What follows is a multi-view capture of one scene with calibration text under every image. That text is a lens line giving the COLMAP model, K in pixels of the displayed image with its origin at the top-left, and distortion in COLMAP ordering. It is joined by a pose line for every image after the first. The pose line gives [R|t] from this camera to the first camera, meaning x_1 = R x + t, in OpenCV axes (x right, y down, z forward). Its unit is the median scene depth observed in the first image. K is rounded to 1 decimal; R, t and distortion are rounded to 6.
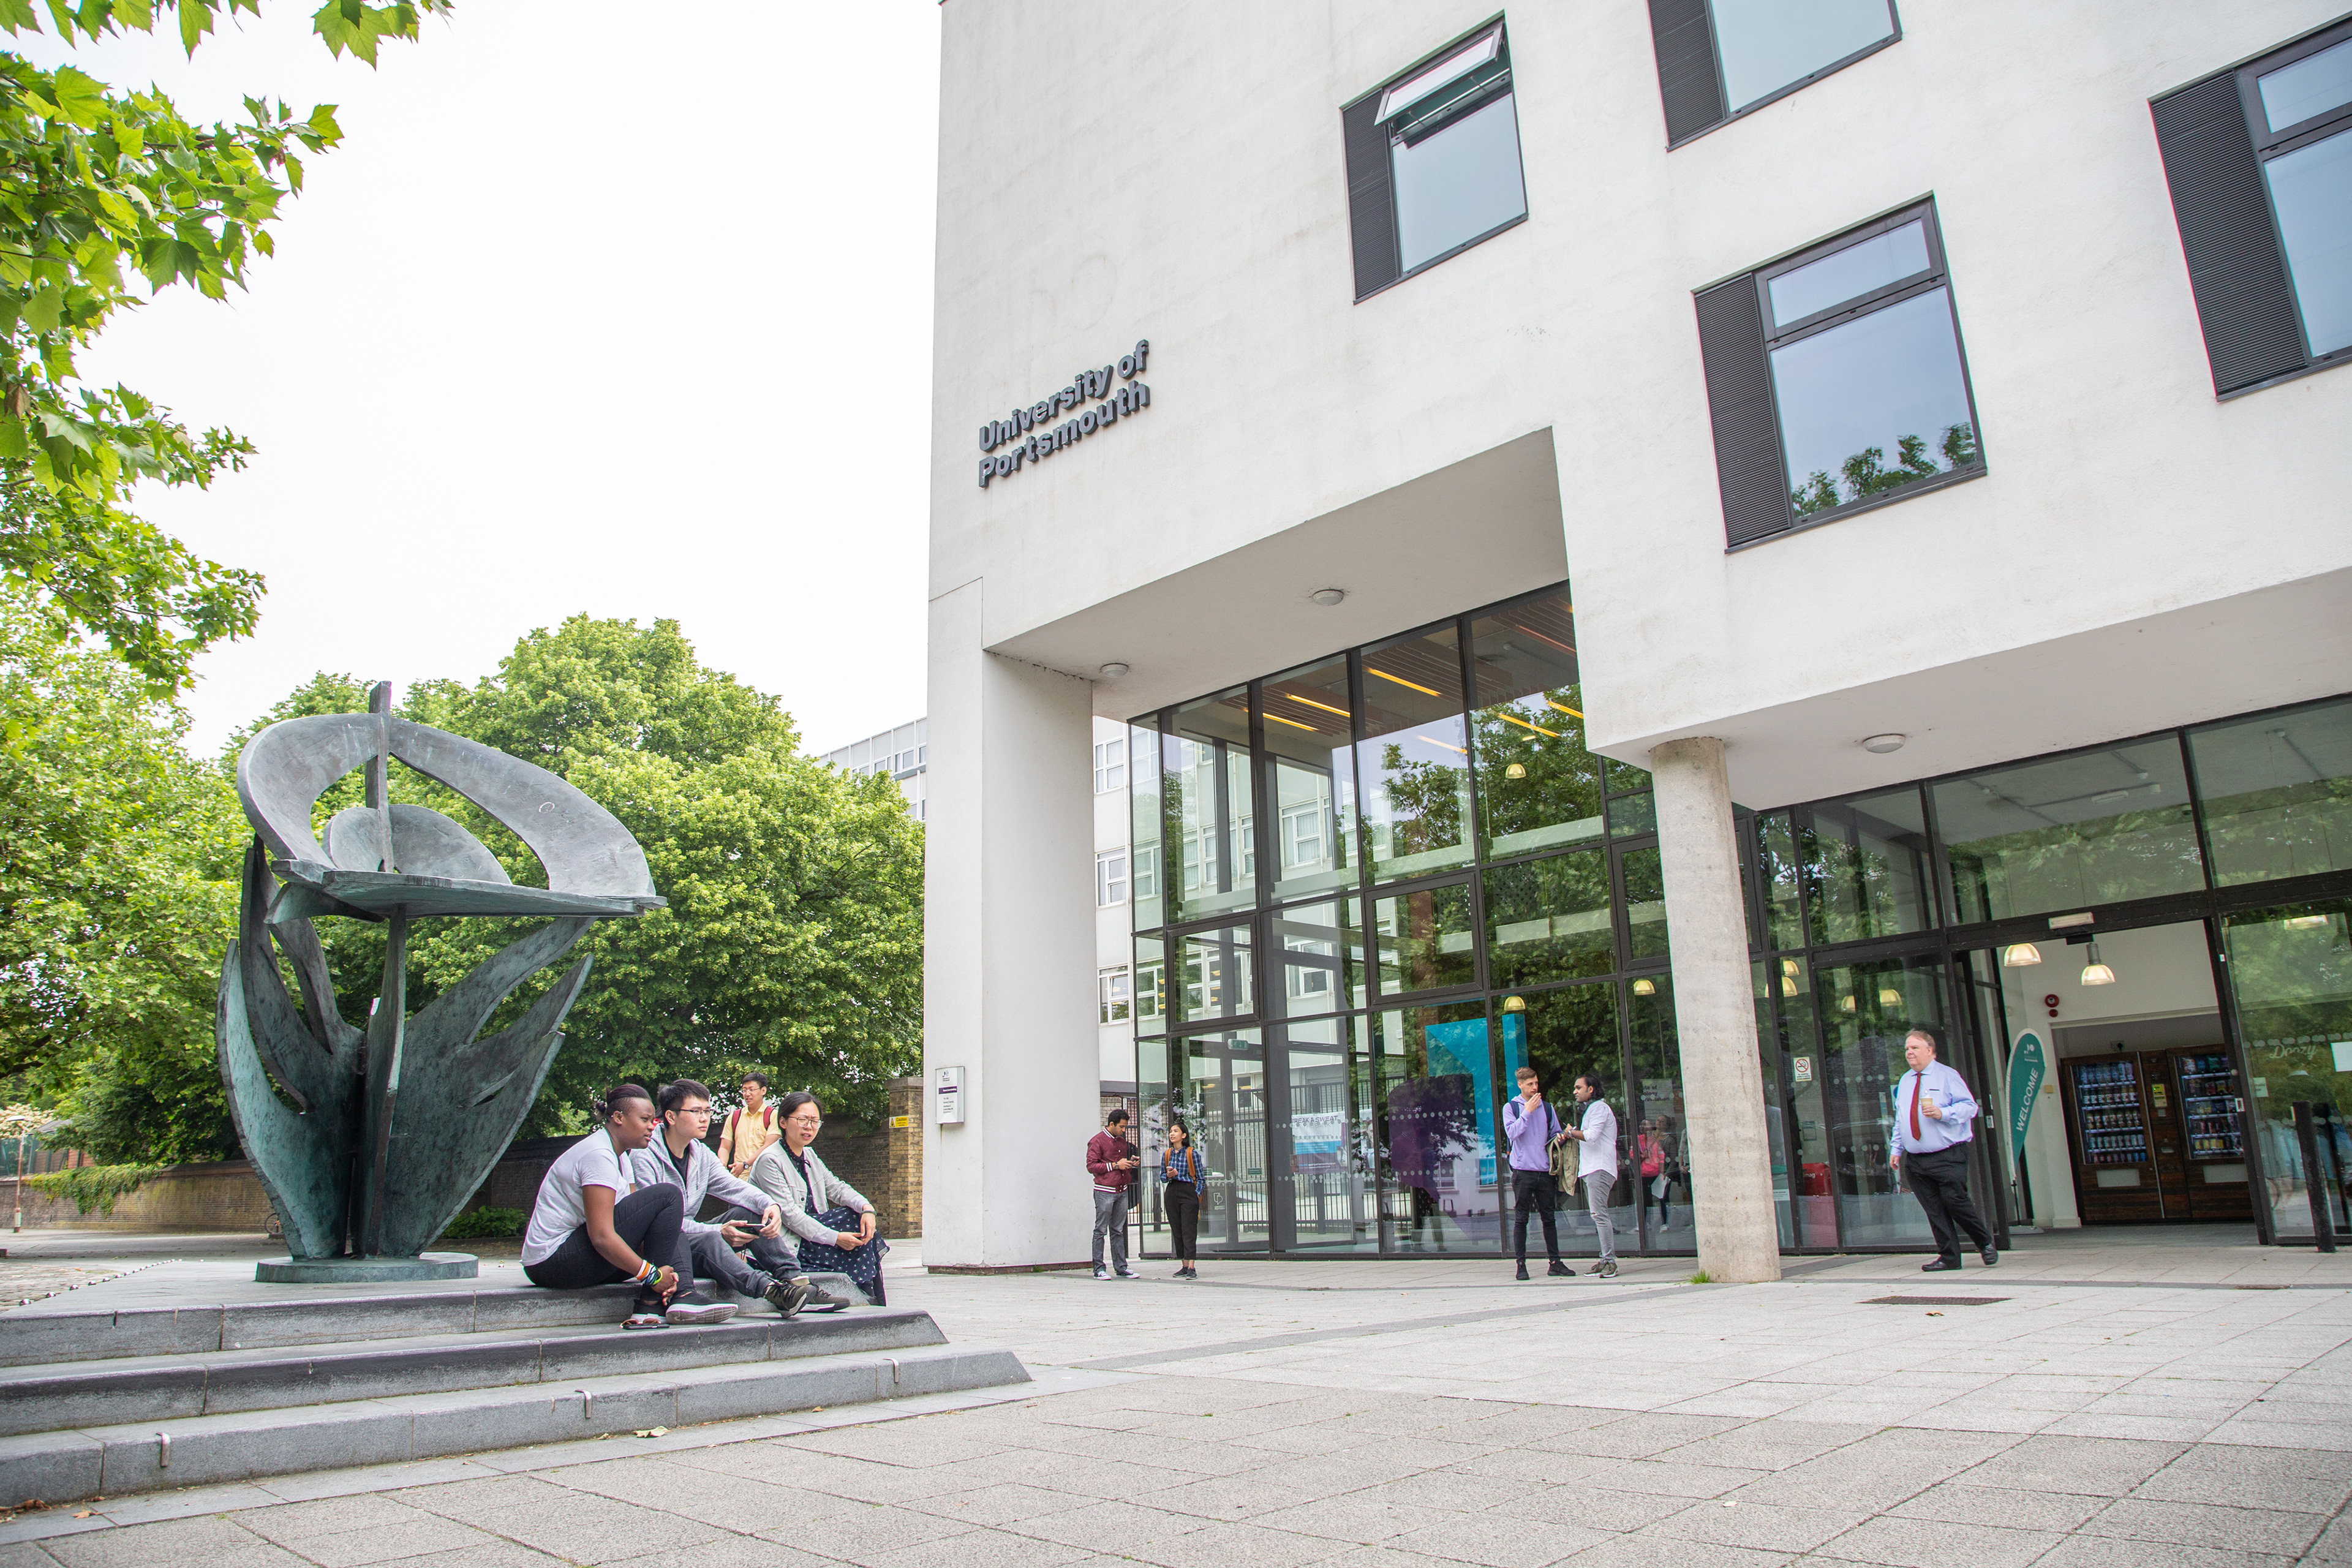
lens RADIAL K [[1613.3, 0, 1182.1], [0, 1613.3, 804.4], [0, 0, 1]] dist [-0.119100, 0.072419]
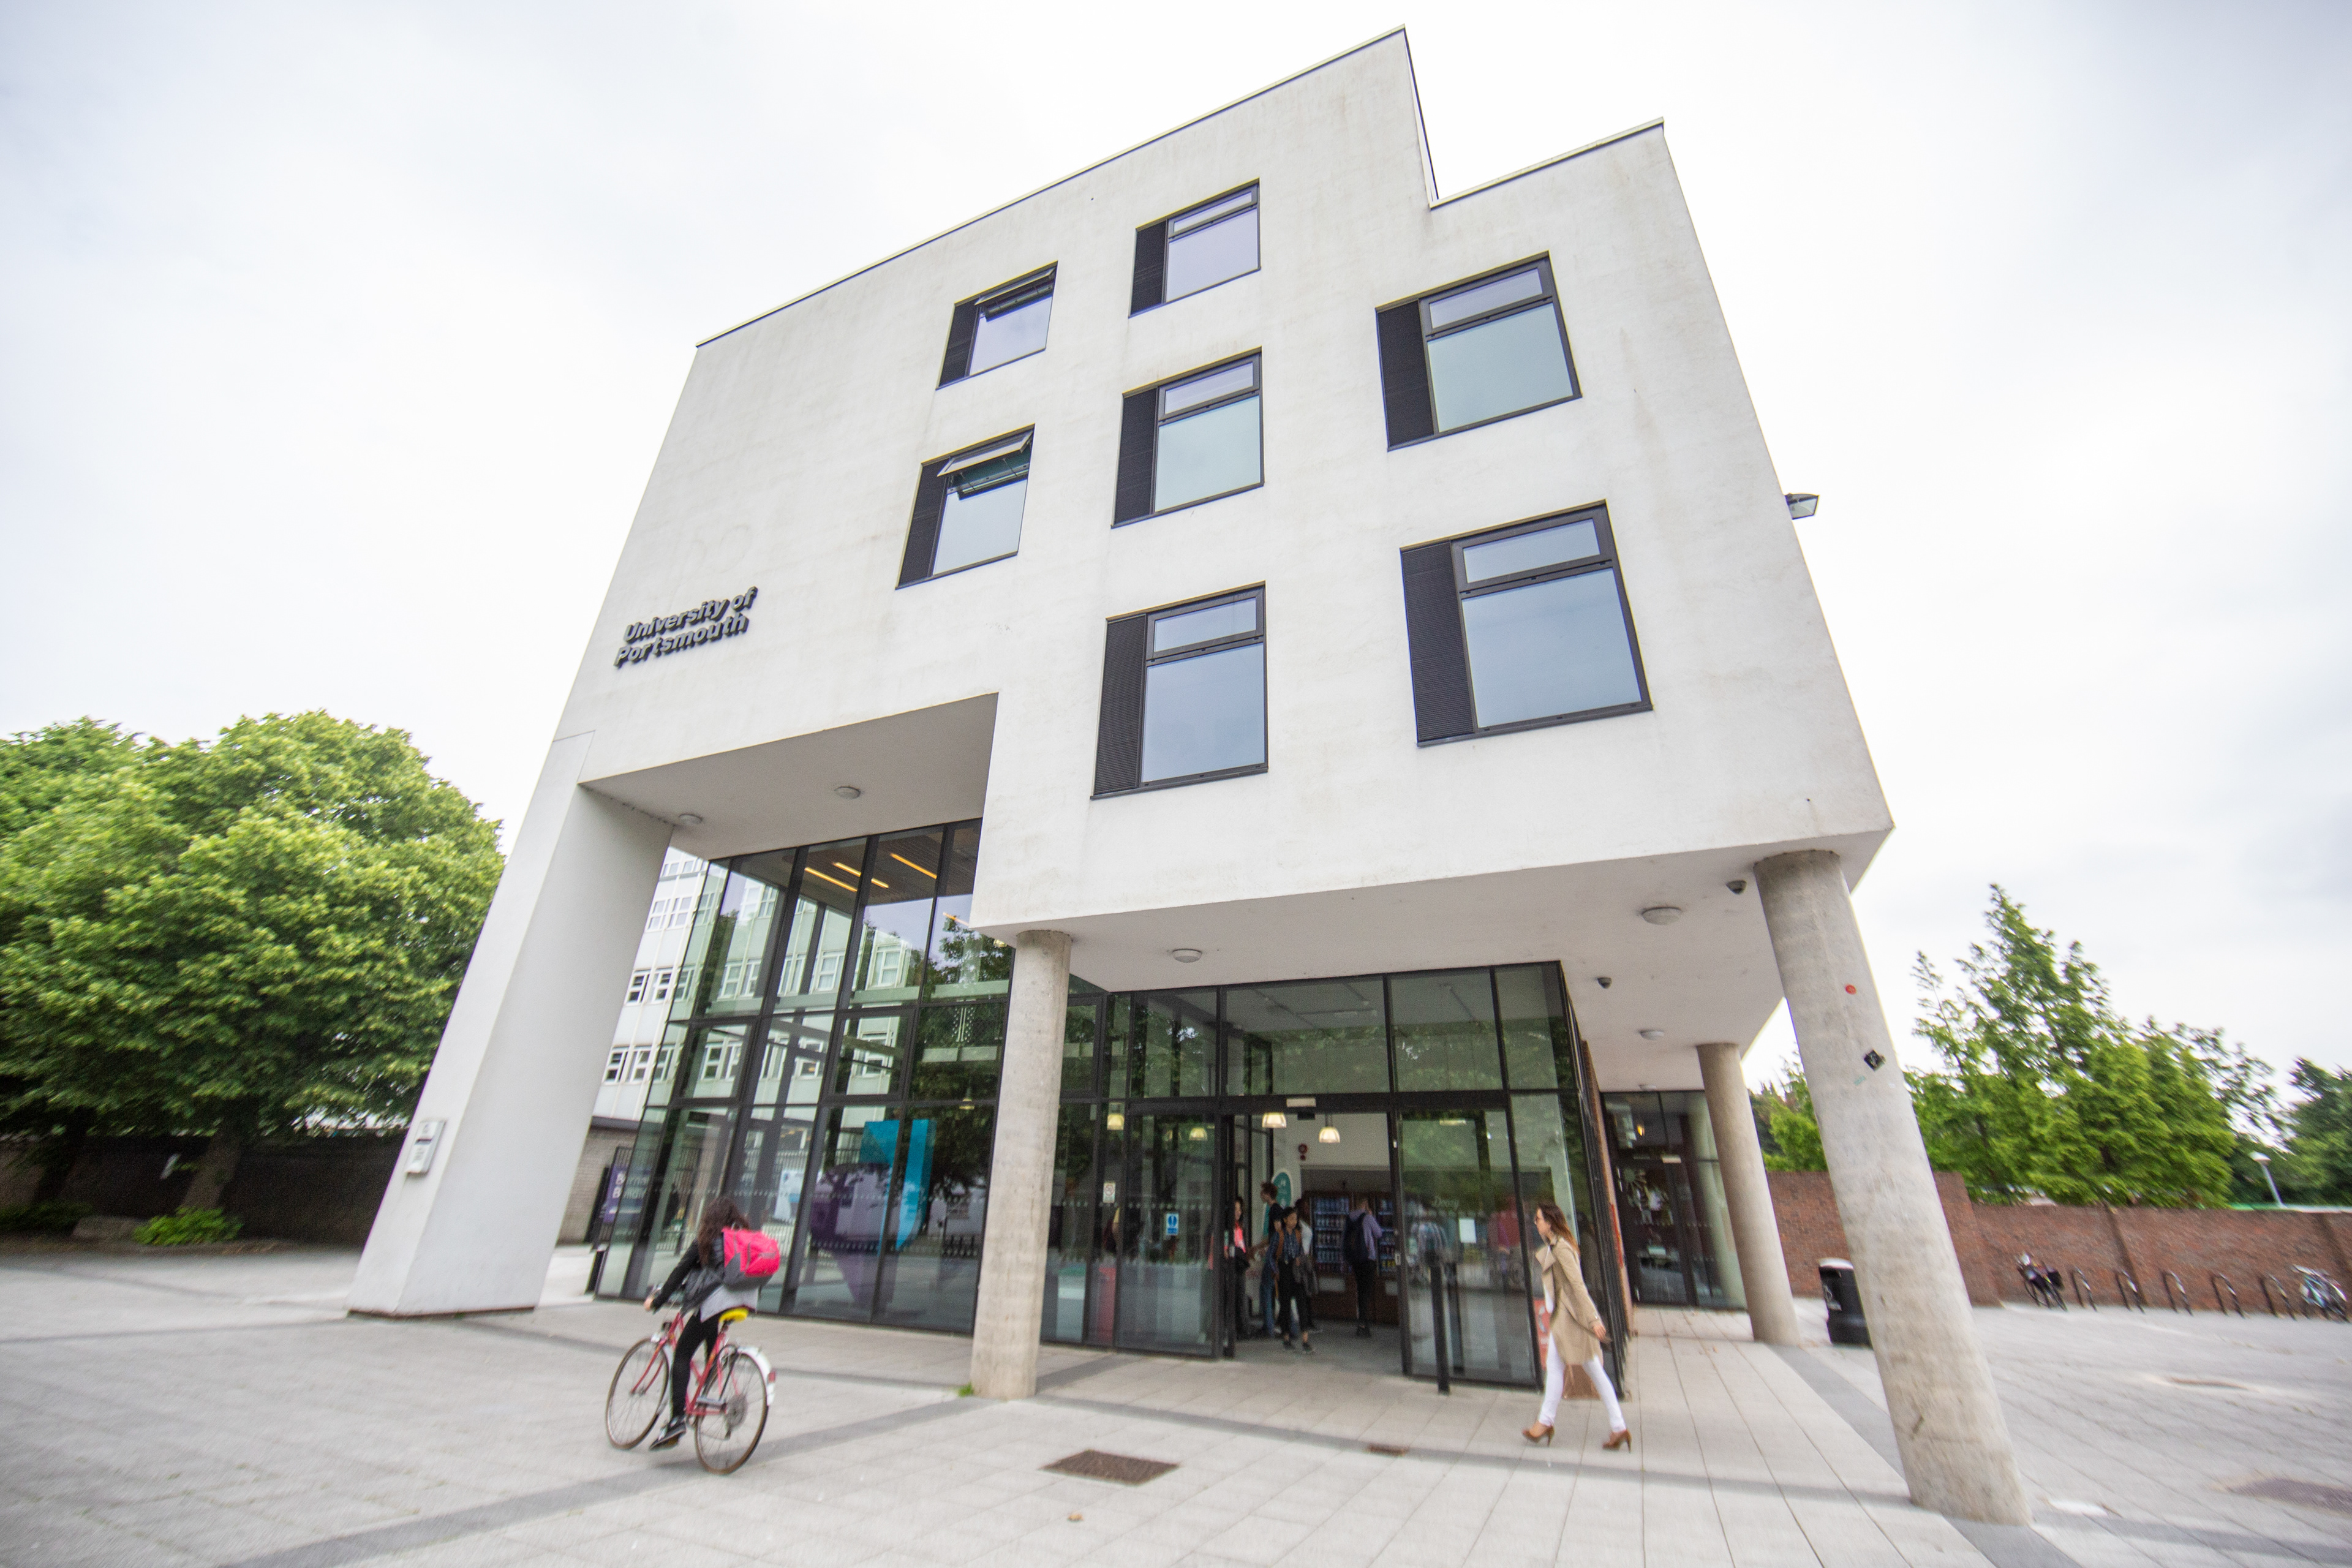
lens RADIAL K [[928.3, 0, 1189.5], [0, 928.3, 770.4], [0, 0, 1]] dist [-0.006929, 0.000166]
pose [[0.937654, 0.199640, 0.284514, 0.131040], [-0.138986, 0.965653, -0.219541, -0.012001], [-0.318571, 0.166310, 0.933195, 0.151485]]
